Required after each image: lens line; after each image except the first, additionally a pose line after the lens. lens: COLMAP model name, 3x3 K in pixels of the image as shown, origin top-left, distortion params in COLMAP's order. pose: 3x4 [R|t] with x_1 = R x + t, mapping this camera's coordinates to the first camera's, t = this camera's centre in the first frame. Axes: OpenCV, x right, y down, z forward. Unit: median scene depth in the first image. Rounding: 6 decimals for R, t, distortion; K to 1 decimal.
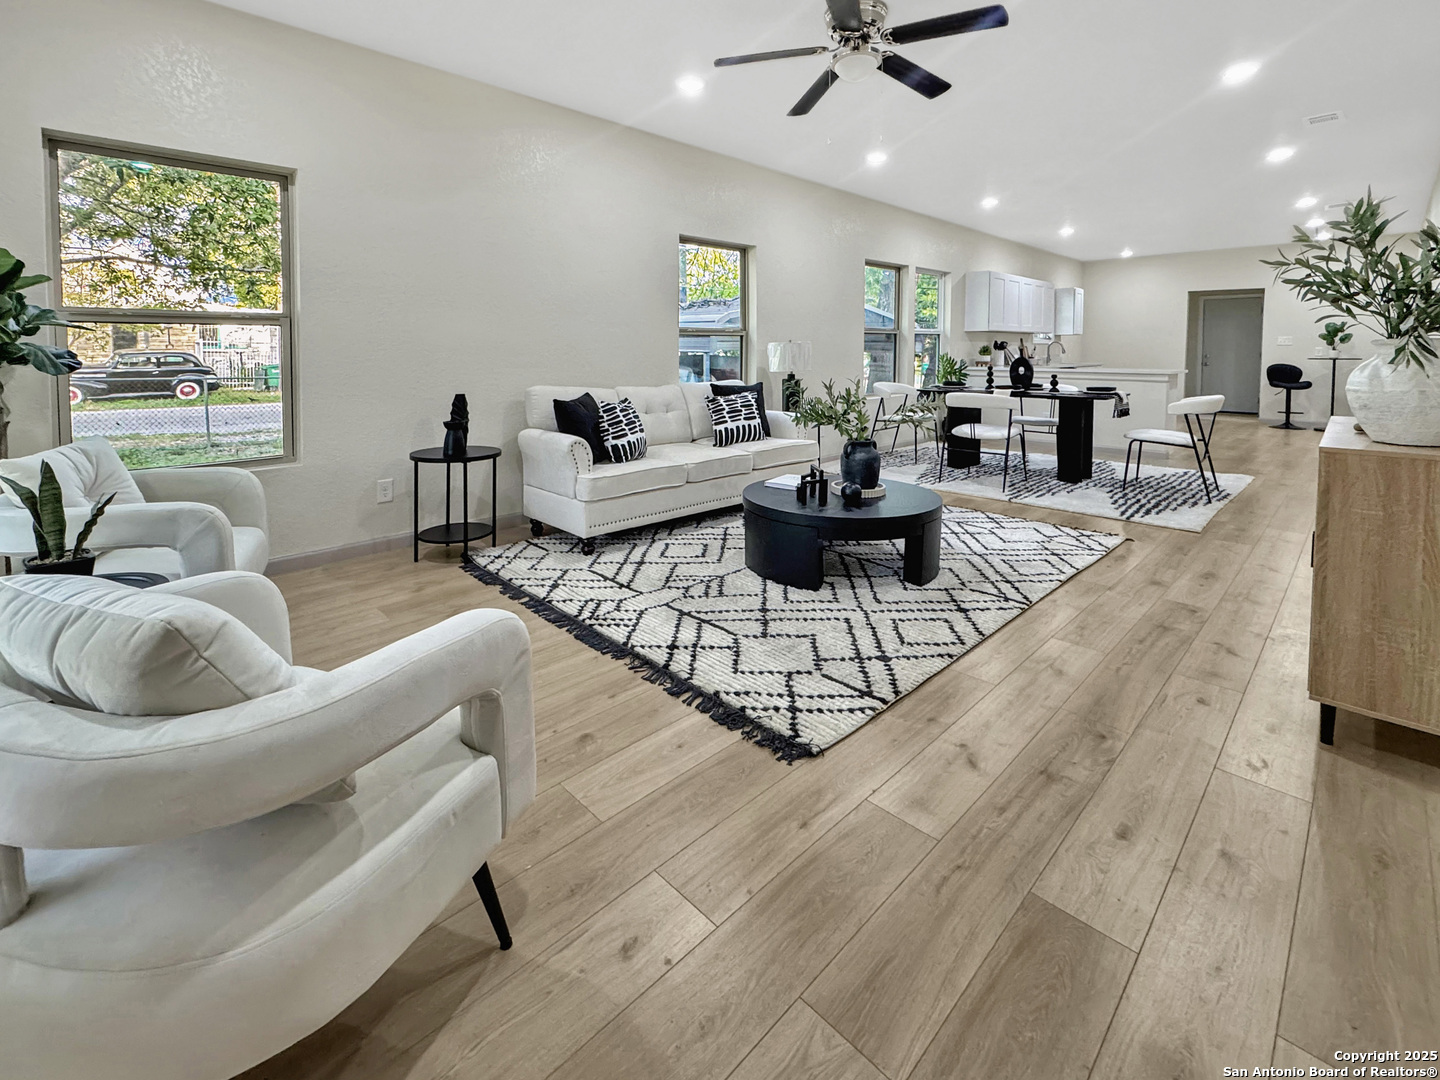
lens RADIAL K [[649.1, 0, 707.6], [0, 649.1, 378.9], [0, 0, 1]] dist [-0.003388, -0.000700]
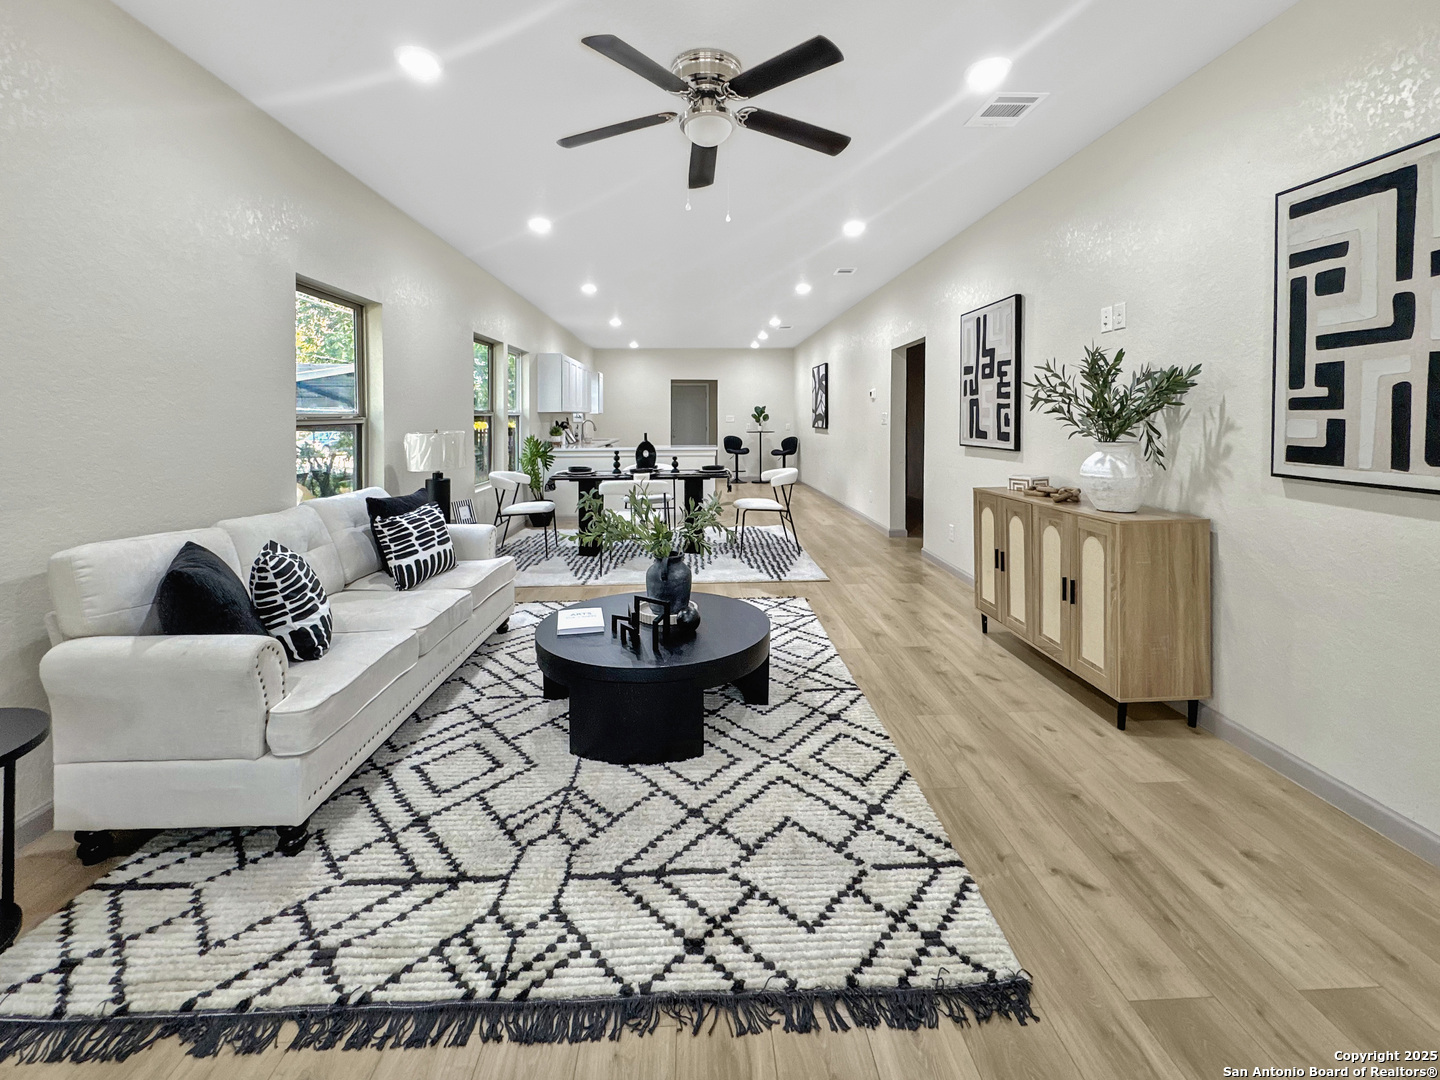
lens RADIAL K [[627.6, 0, 721.5], [0, 627.6, 424.8], [0, 0, 1]] dist [-0.002971, -0.000230]
pose [[0.659923, -0.011131, 0.751251, -0.345785], [0.039655, 0.999013, -0.020032, -0.059098], [-0.750286, 0.043010, 0.659713, 0.388491]]
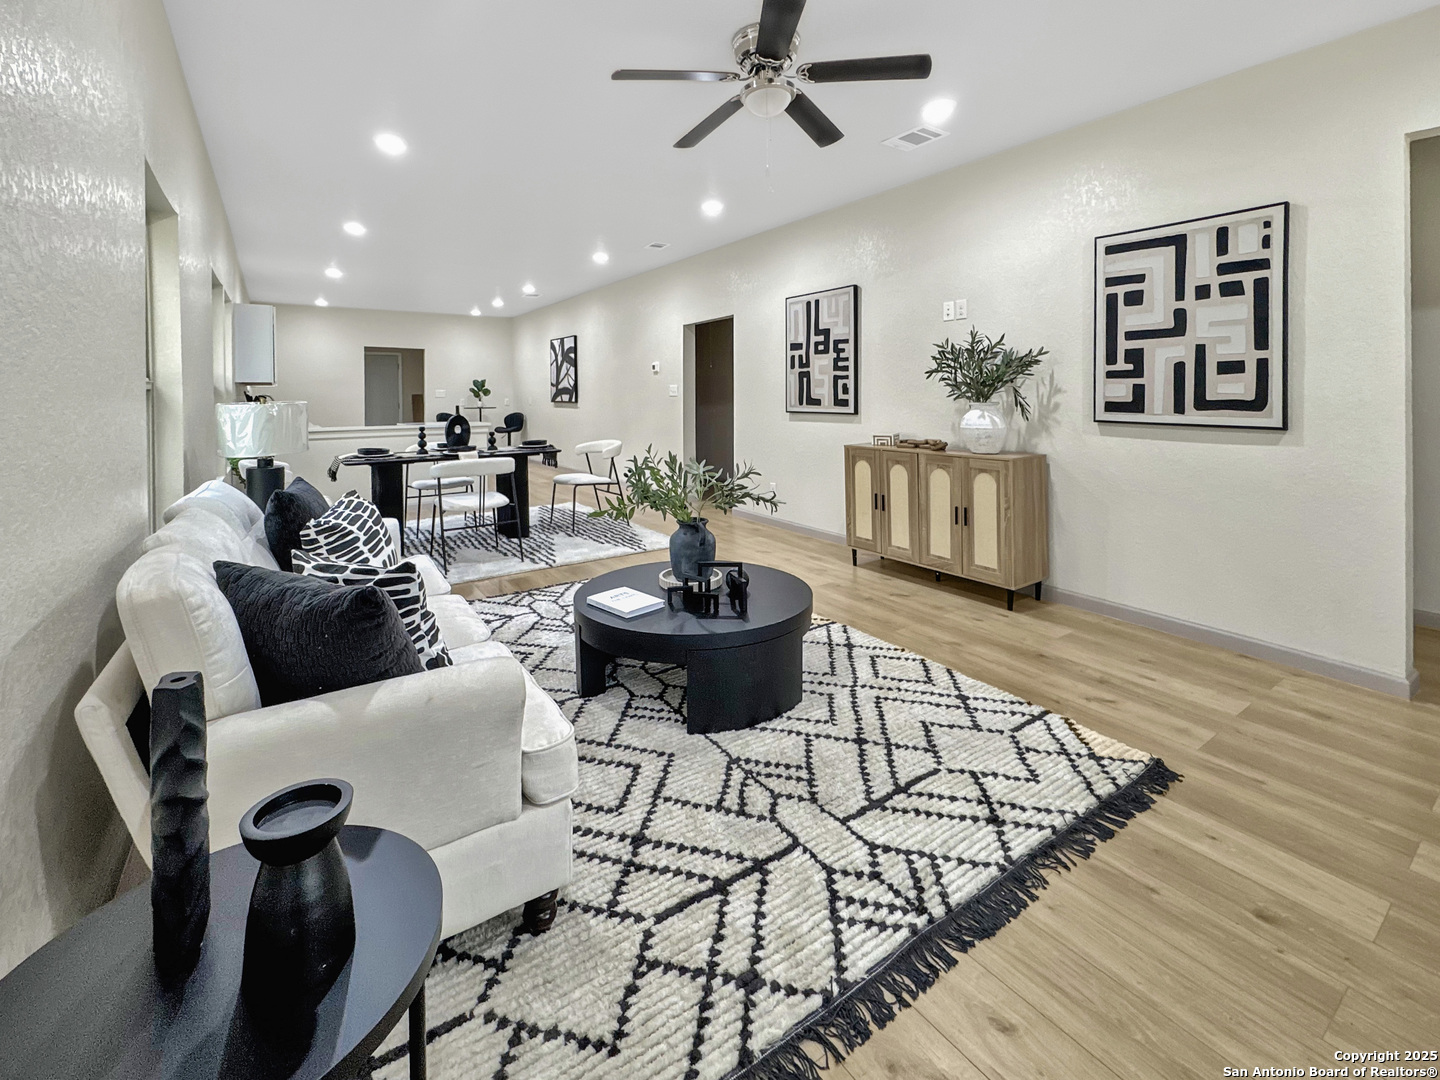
lens RADIAL K [[637.5, 0, 720.3], [0, 637.5, 400.2], [0, 0, 1]] dist [-0.001258, 0.000239]
pose [[0.164053, -0.011933, 0.986379, -0.580156], [0.052092, 0.998636, 0.003418, -0.065059], [-0.985075, 0.050822, 0.164451, 0.818022]]
